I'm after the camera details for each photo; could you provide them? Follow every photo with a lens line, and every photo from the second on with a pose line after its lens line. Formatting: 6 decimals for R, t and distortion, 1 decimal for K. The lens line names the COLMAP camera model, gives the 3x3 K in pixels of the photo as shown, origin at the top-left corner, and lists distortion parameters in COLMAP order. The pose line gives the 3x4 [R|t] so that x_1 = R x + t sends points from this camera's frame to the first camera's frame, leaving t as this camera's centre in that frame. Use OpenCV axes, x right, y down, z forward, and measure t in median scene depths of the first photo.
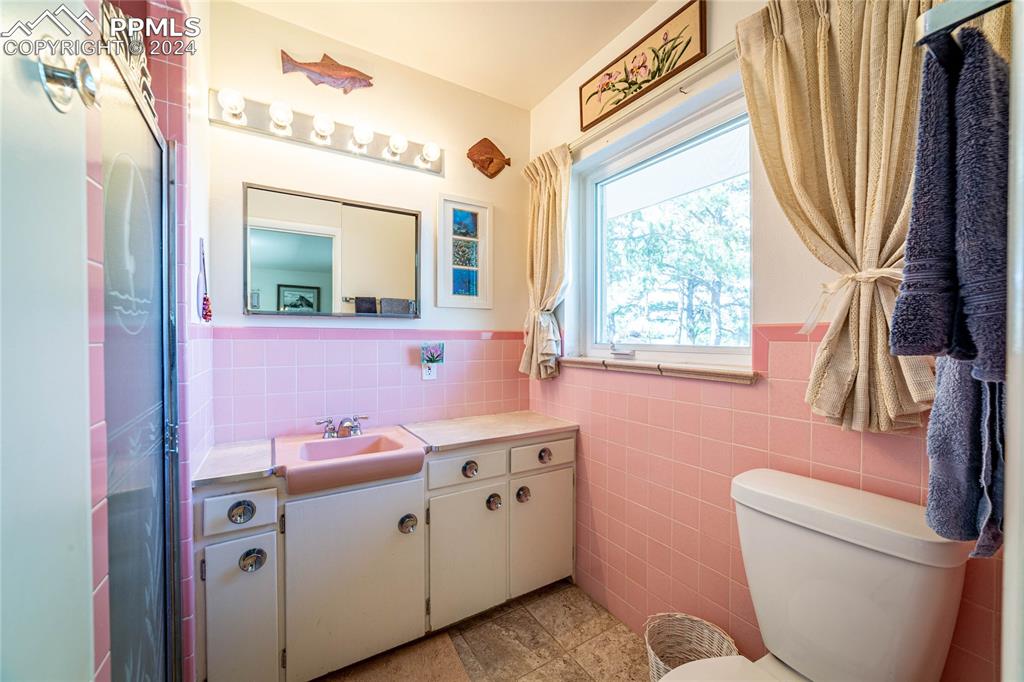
lens RADIAL K [[393.8, 0, 512.0], [0, 393.8, 341.0], [0, 0, 1]] dist [-0.024735, 0.007558]
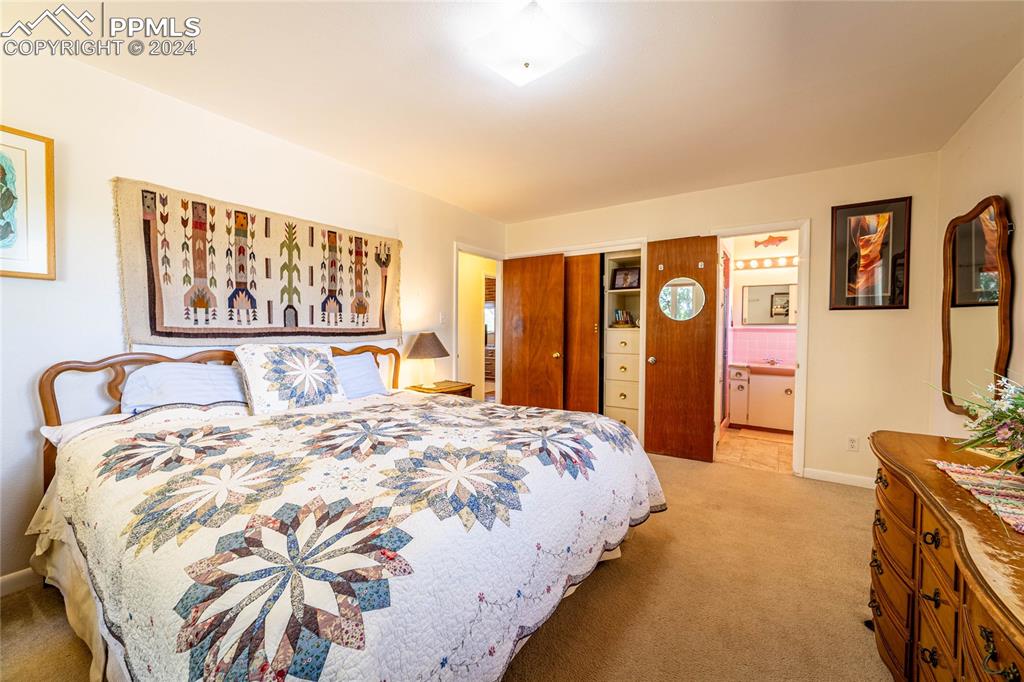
lens RADIAL K [[393.8, 0, 512.0], [0, 393.8, 341.0], [0, 0, 1]] dist [-0.024735, 0.007558]
pose [[0.392108, 0.025626, -0.919562, 2.008892], [-0.008292, 0.999670, 0.024322, 0.003174], [0.919882, -0.001912, 0.392191, -2.632845]]
